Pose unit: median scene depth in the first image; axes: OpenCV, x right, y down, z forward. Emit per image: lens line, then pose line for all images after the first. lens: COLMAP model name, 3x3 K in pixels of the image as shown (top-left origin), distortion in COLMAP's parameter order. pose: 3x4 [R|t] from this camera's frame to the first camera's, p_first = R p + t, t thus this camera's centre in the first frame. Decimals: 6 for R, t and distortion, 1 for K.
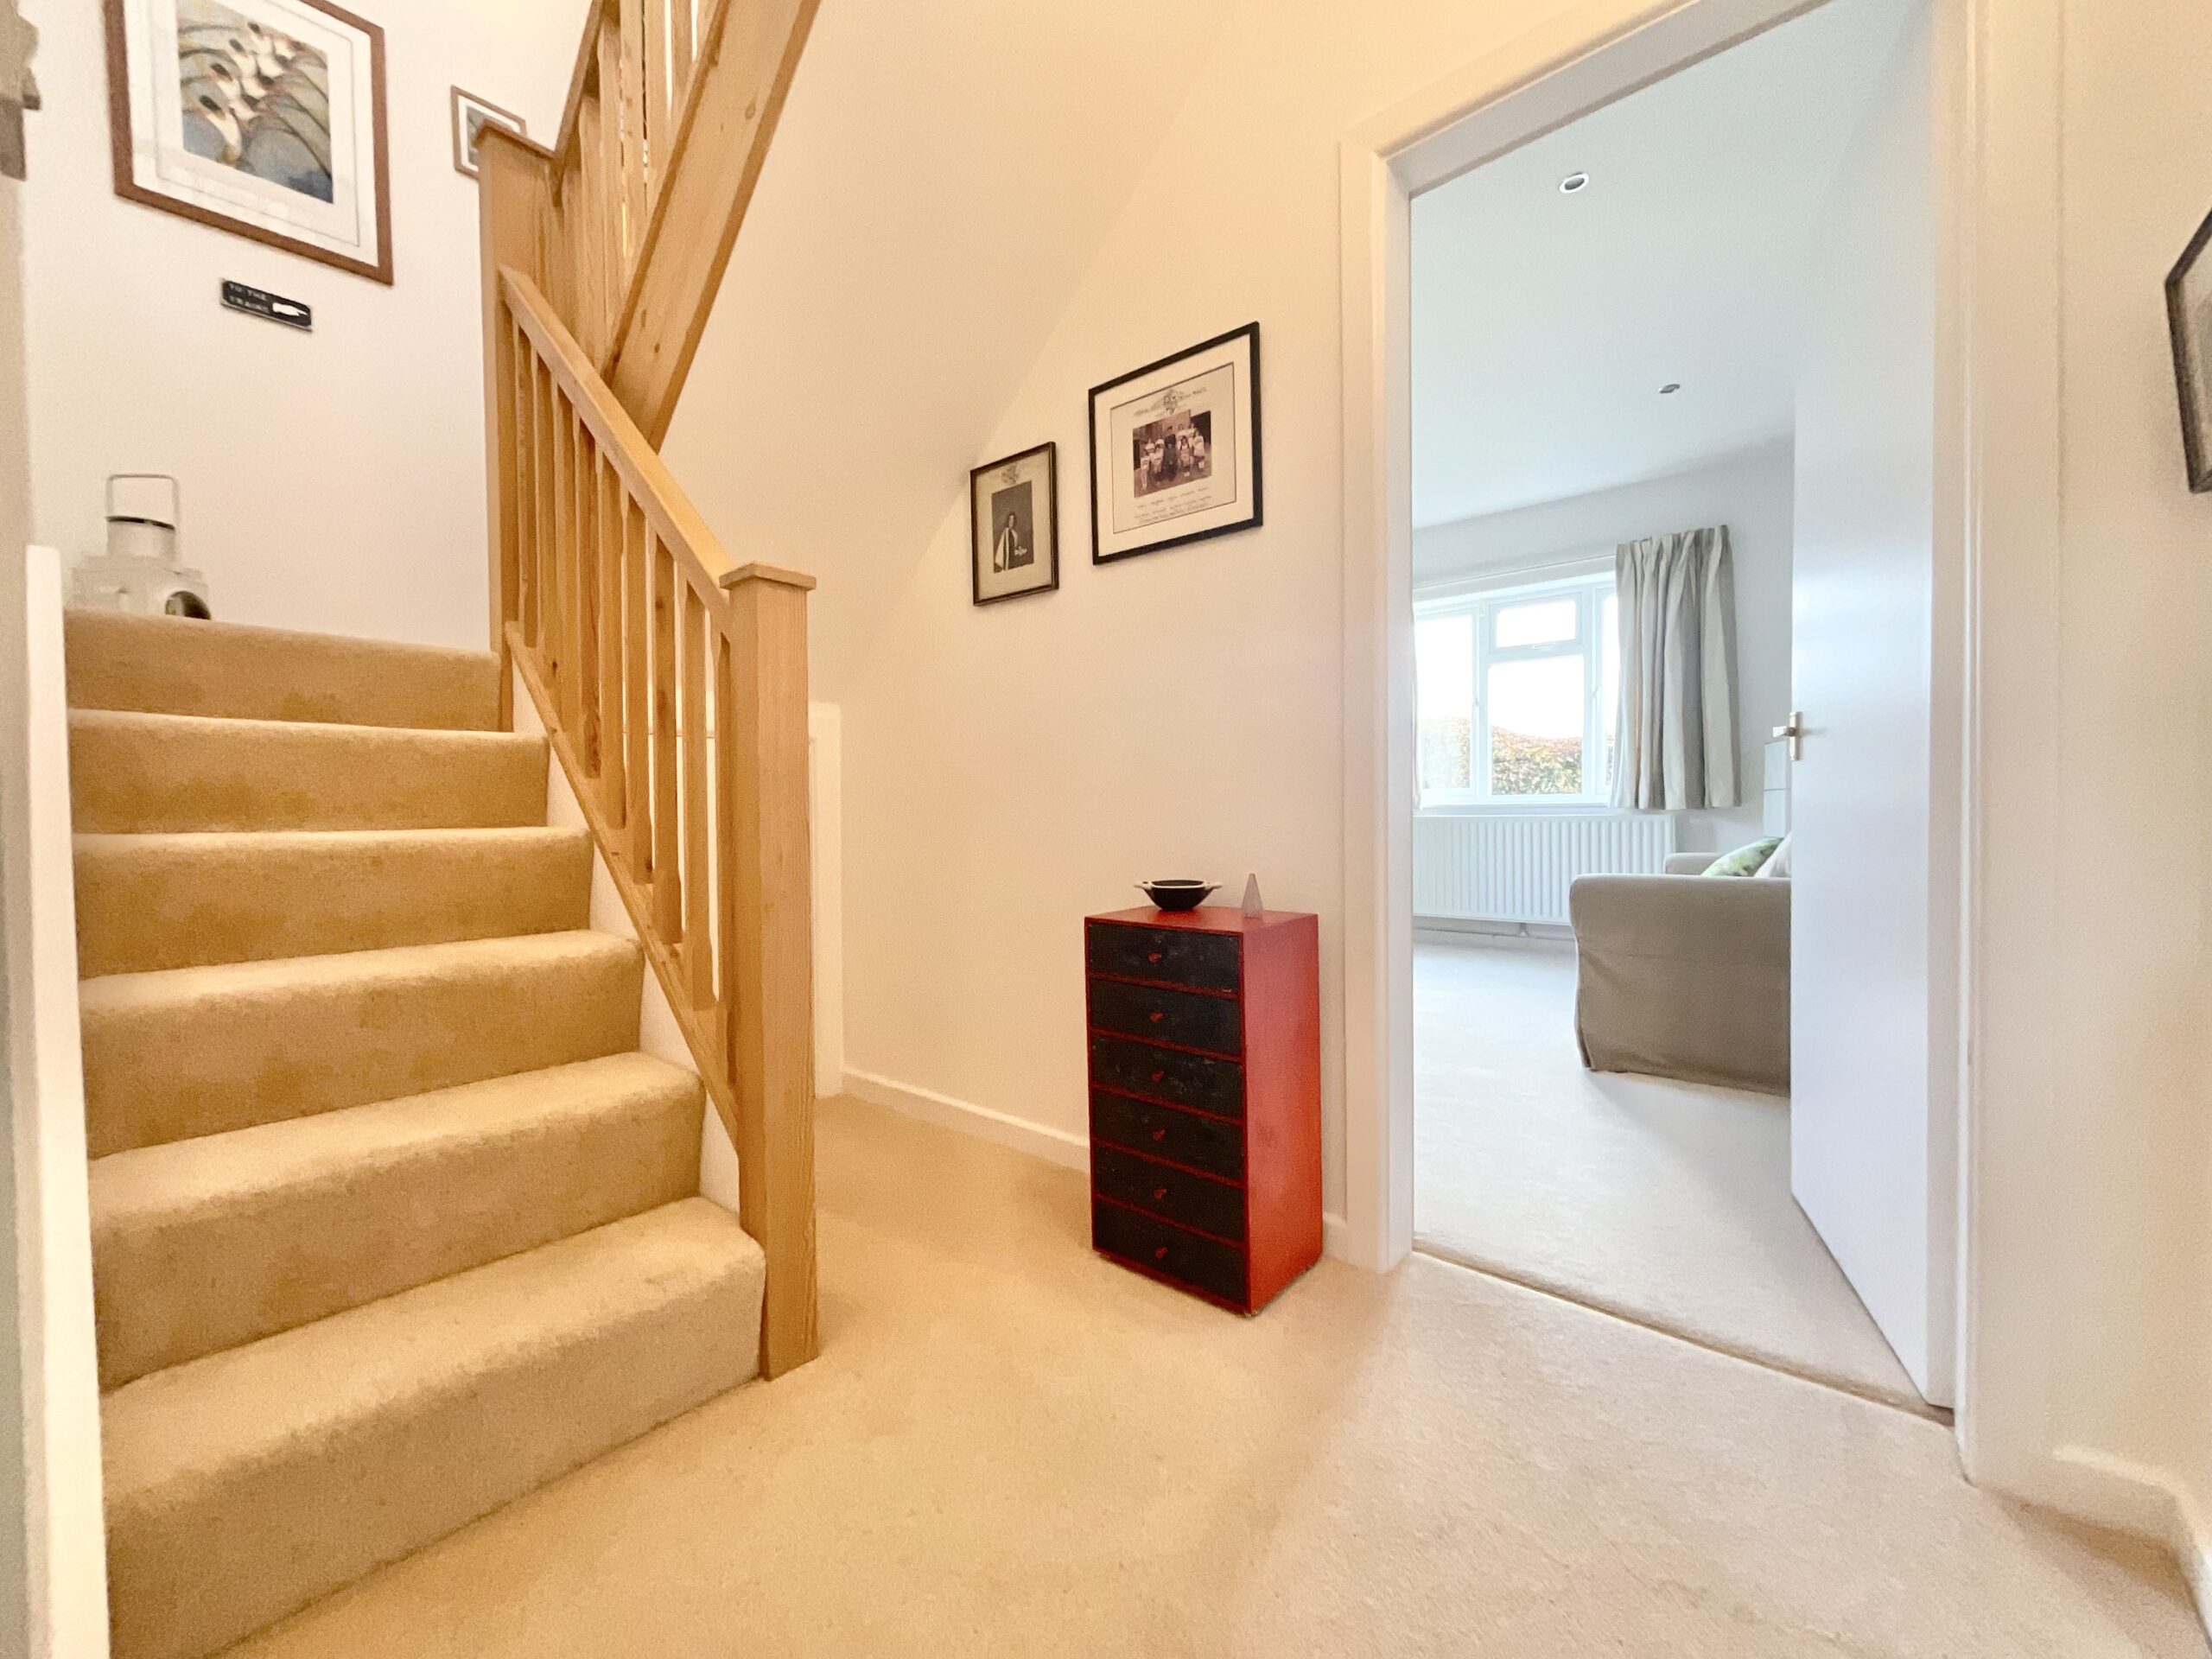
lens RADIAL K [[902.8, 0, 1087.5], [0, 902.8, 825.2], [0, 0, 1]] dist [0.003200, 0.000475]
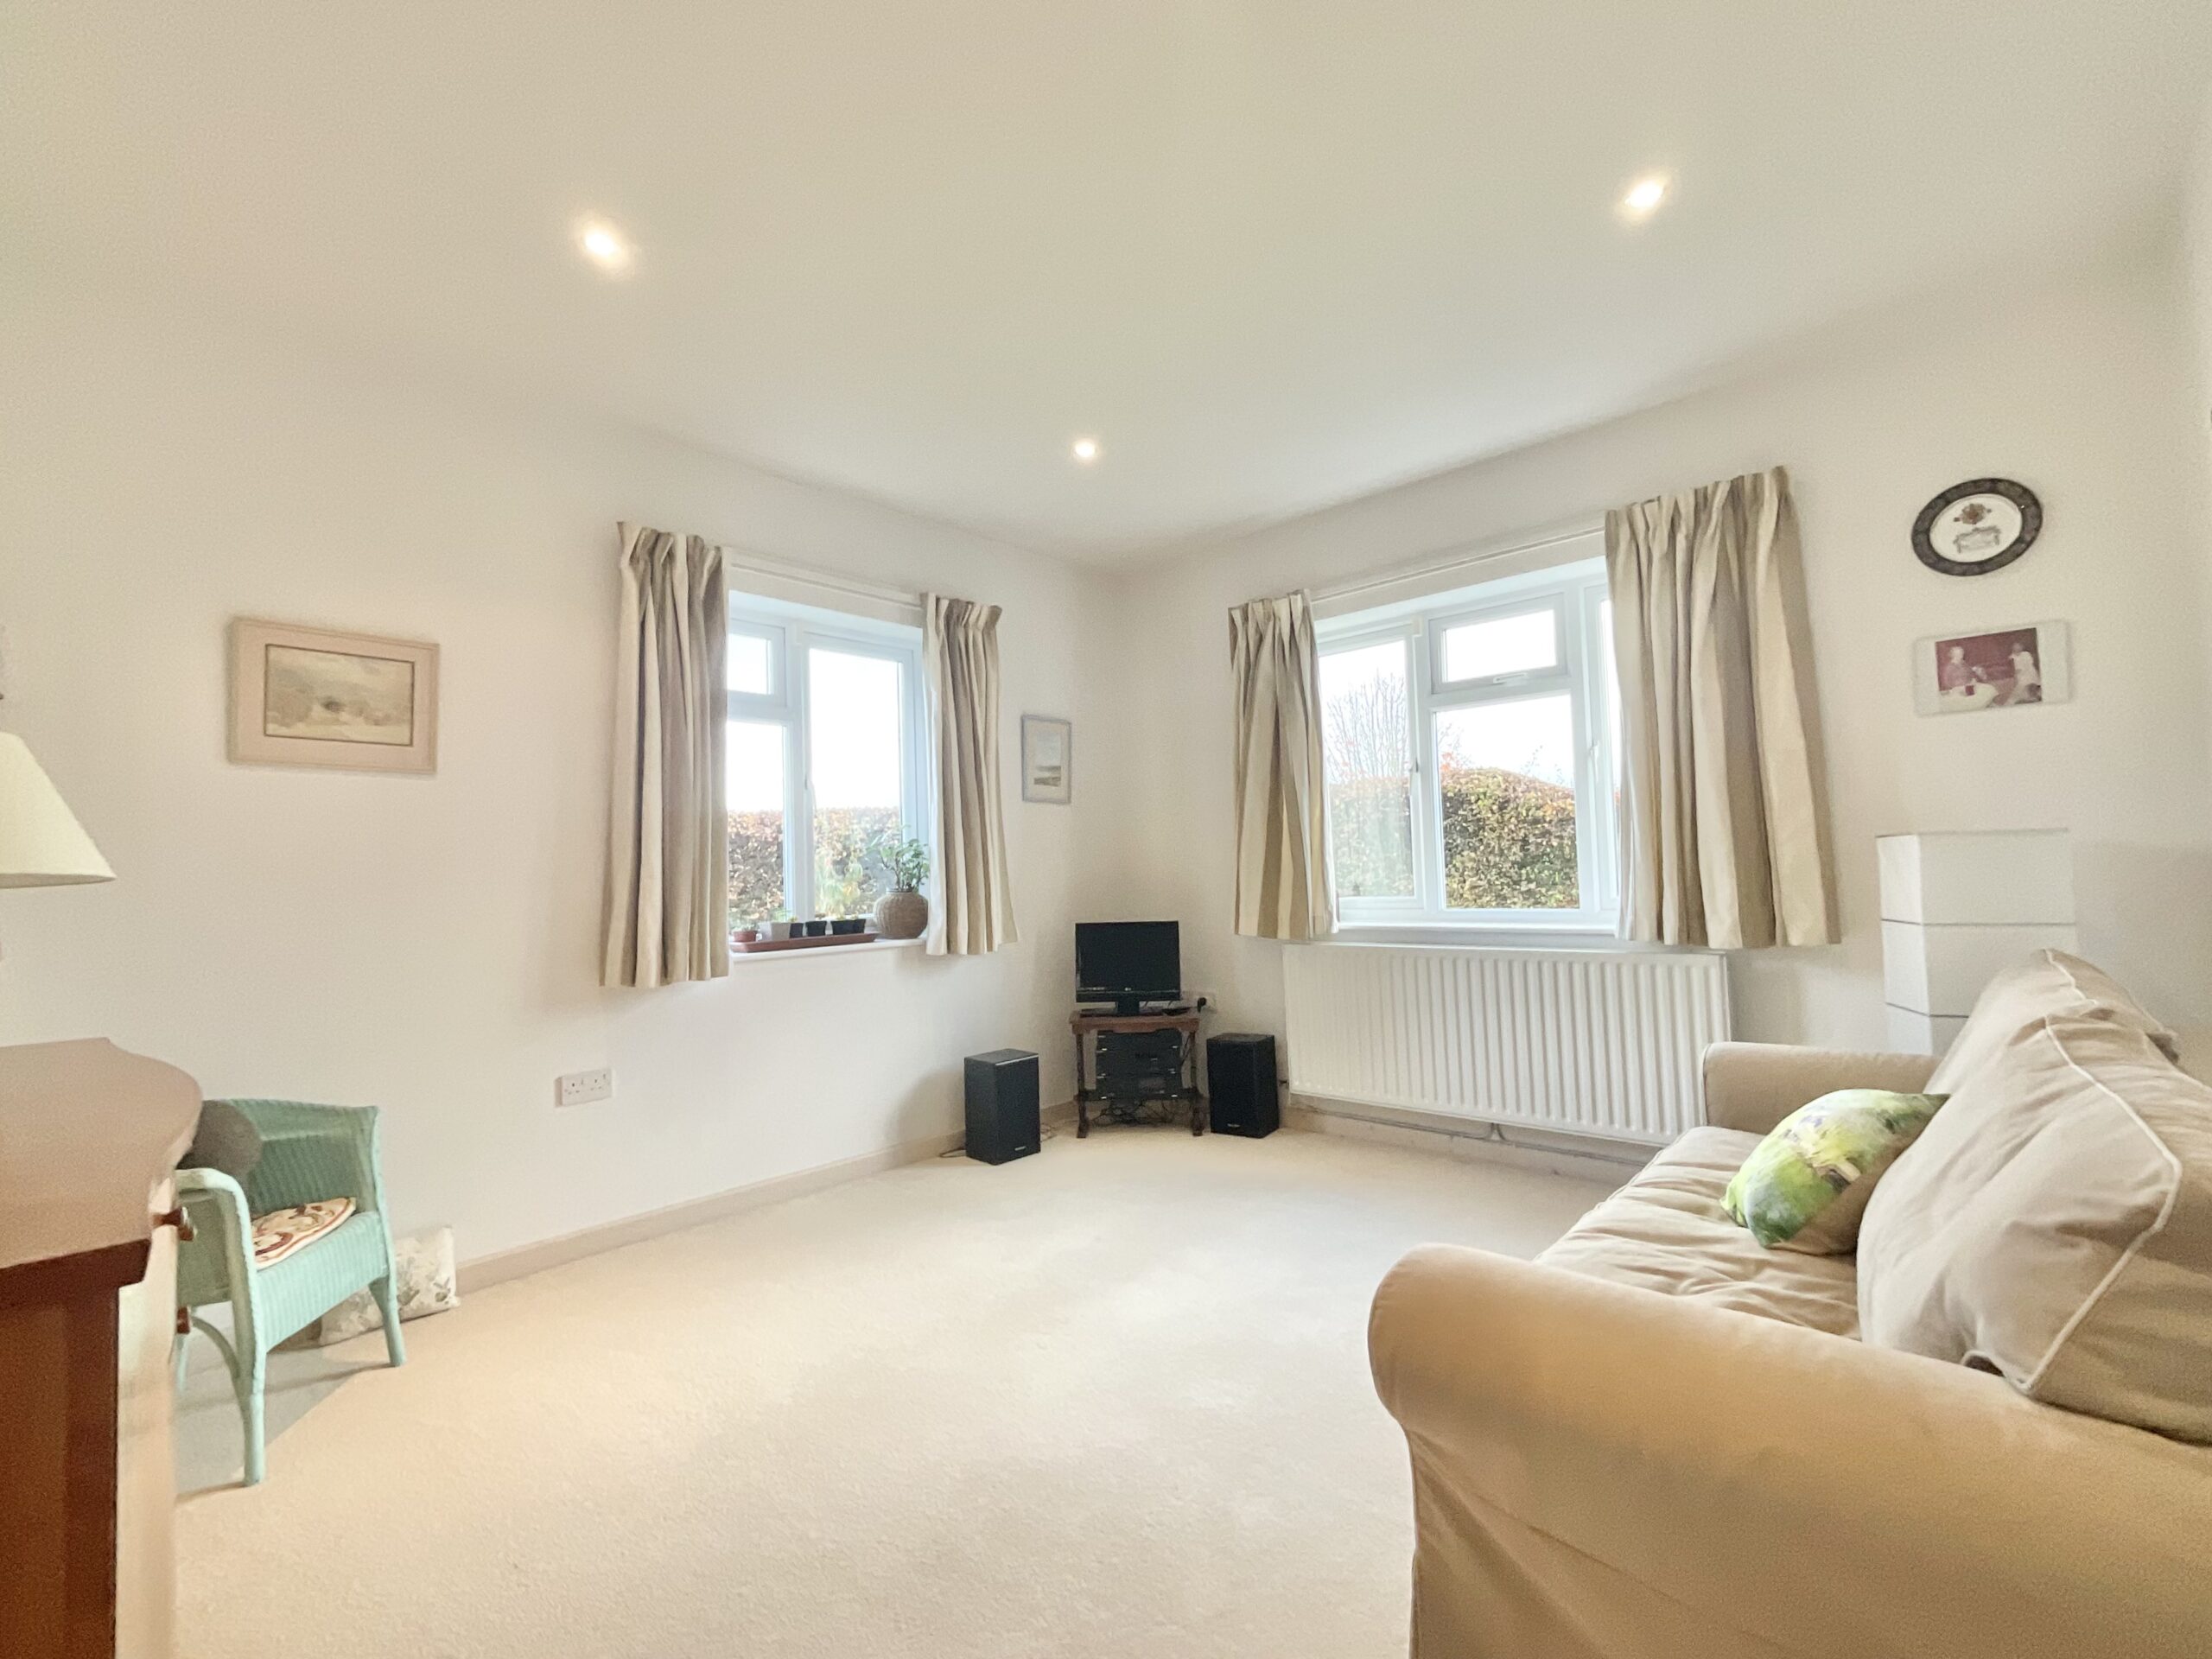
lens RADIAL K [[902.8, 0, 1124.7], [0, 902.8, 826.3], [0, 0, 1]] dist [0.003200, 0.000475]
pose [[0.998396, -0.026941, -0.049787, 0.287067], [0.024040, 0.998028, -0.057976, -0.068731], [0.051250, 0.056686, 0.997076, 0.384377]]
